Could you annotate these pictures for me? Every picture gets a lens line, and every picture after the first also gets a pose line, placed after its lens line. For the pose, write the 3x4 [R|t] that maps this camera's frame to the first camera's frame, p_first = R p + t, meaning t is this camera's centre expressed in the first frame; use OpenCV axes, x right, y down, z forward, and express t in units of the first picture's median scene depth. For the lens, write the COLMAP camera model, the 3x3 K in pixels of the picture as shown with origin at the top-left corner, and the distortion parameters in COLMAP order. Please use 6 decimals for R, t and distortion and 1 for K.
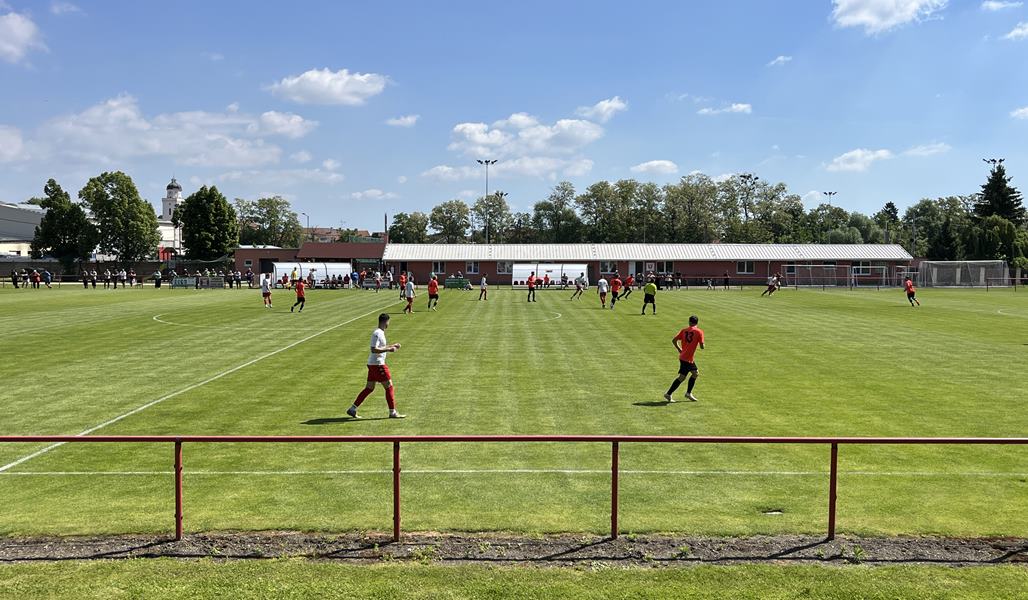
lens RADIAL K [[1027.1, 0, 514.0], [0, 1027.1, 300.0], [0, 0, 1]] dist [0.045822, 0.011828]
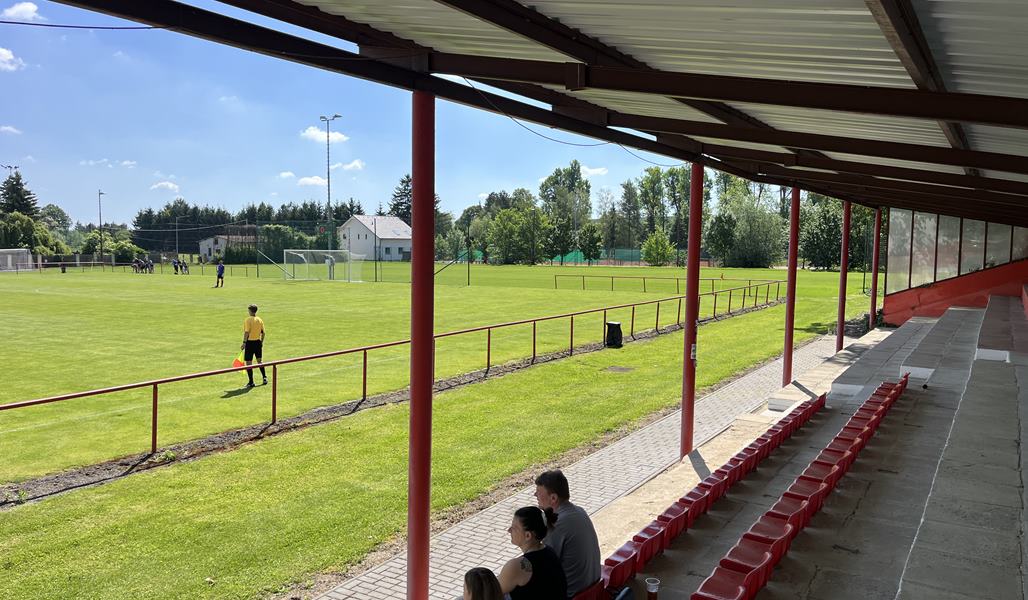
lens RADIAL K [[794.3, 0, 514.0], [0, 794.3, 300.0], [0, 0, 1]] dist [-0.002769, -0.004569]
pose [[0.534510, -0.060522, 0.842993, -0.107134], [0.035858, 0.998159, 0.048925, -0.012443], [-0.844401, 0.004077, 0.535696, -0.011486]]
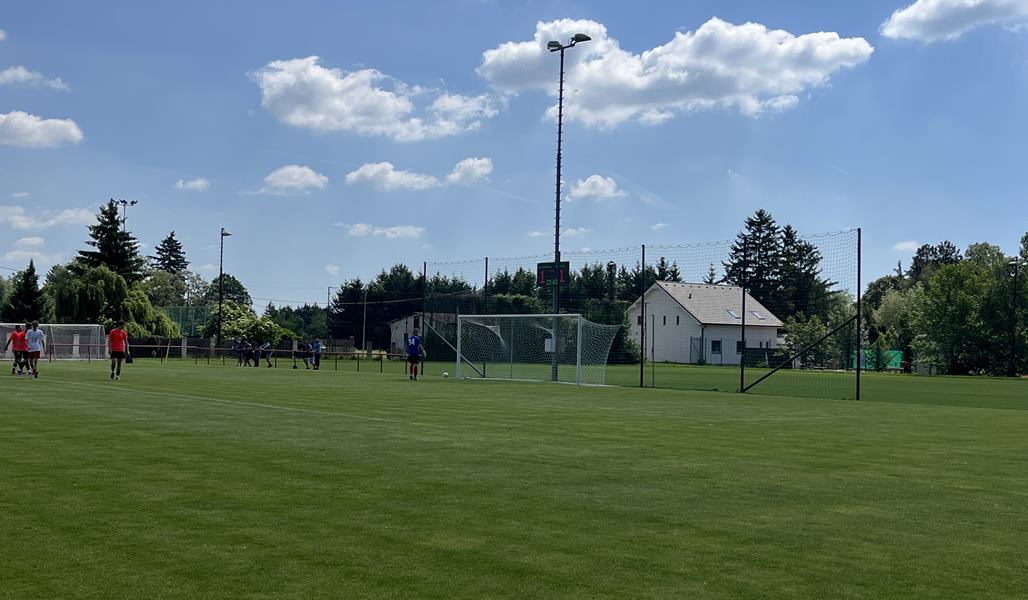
lens RADIAL K [[1267.0, 0, 514.0], [0, 1267.0, 300.0], [0, 0, 1]] dist [0.095186, -0.052669]
pose [[0.784087, 0.038474, 0.619457, 0.674151], [0.006153, 0.997546, -0.069746, 0.048259], [-0.620620, 0.058498, 0.781926, 0.508794]]
